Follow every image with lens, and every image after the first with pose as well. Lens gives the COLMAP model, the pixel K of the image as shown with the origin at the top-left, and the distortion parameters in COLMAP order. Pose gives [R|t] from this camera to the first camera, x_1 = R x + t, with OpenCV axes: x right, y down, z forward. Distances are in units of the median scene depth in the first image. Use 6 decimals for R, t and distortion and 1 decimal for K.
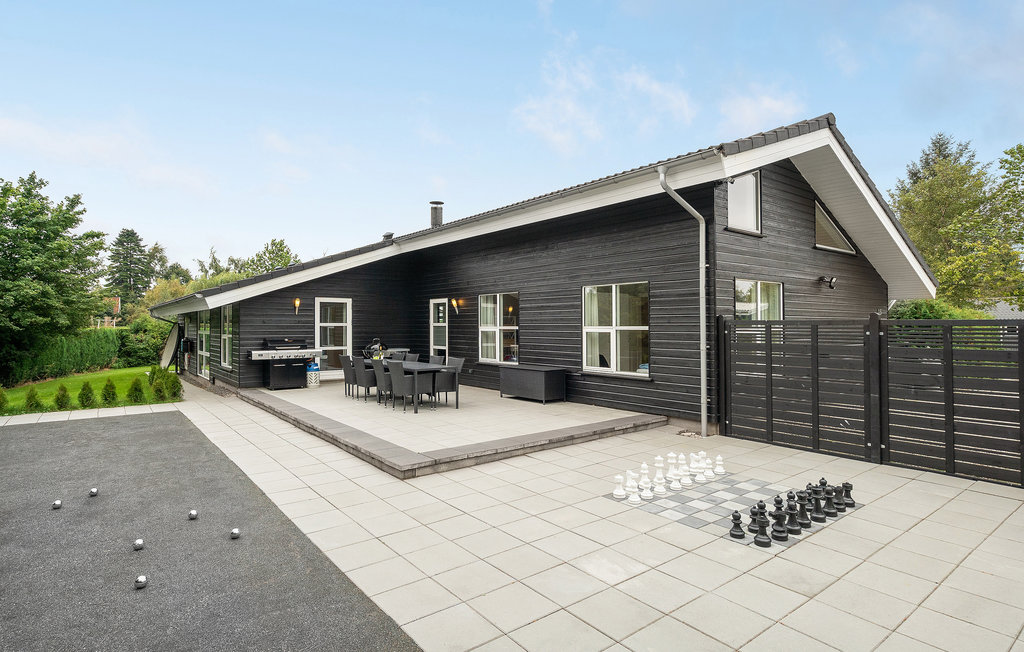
lens RADIAL K [[536.5, 0, 512.0], [0, 536.5, 326.0], [0, 0, 1]] dist [0.001983, 0.000209]
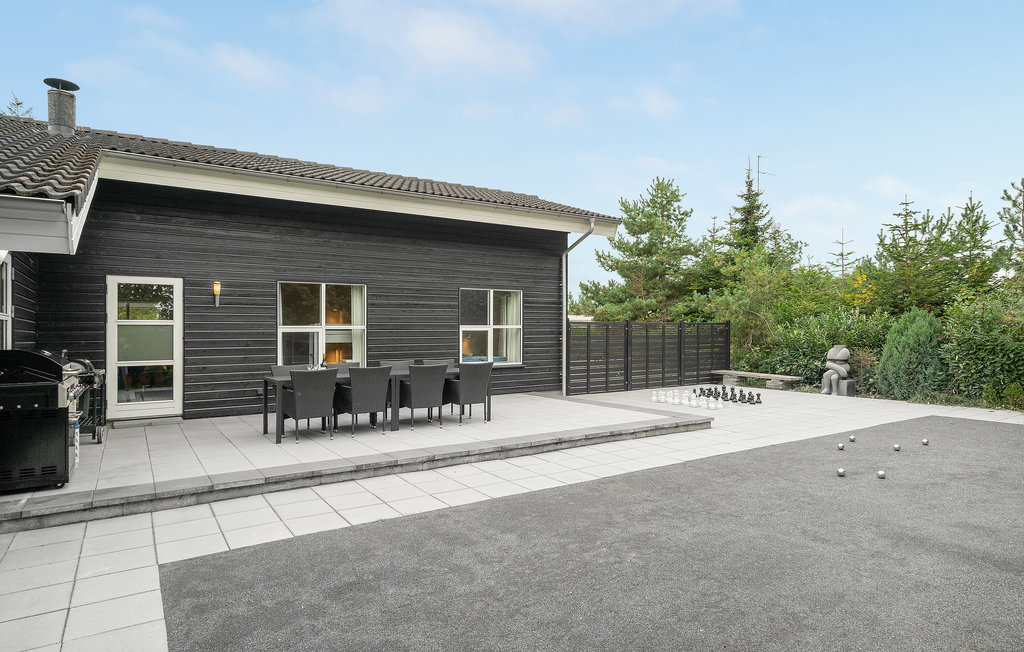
lens RADIAL K [[589.6, 0, 510.8], [0, 589.6, 309.4], [0, 0, 1]] dist [-0.005511, -0.000204]
pose [[0.072084, 0.022079, 0.997154, -1.023510], [-0.000610, 0.999756, -0.022093, -0.005517], [-0.997398, 0.000984, 0.072080, 0.813869]]
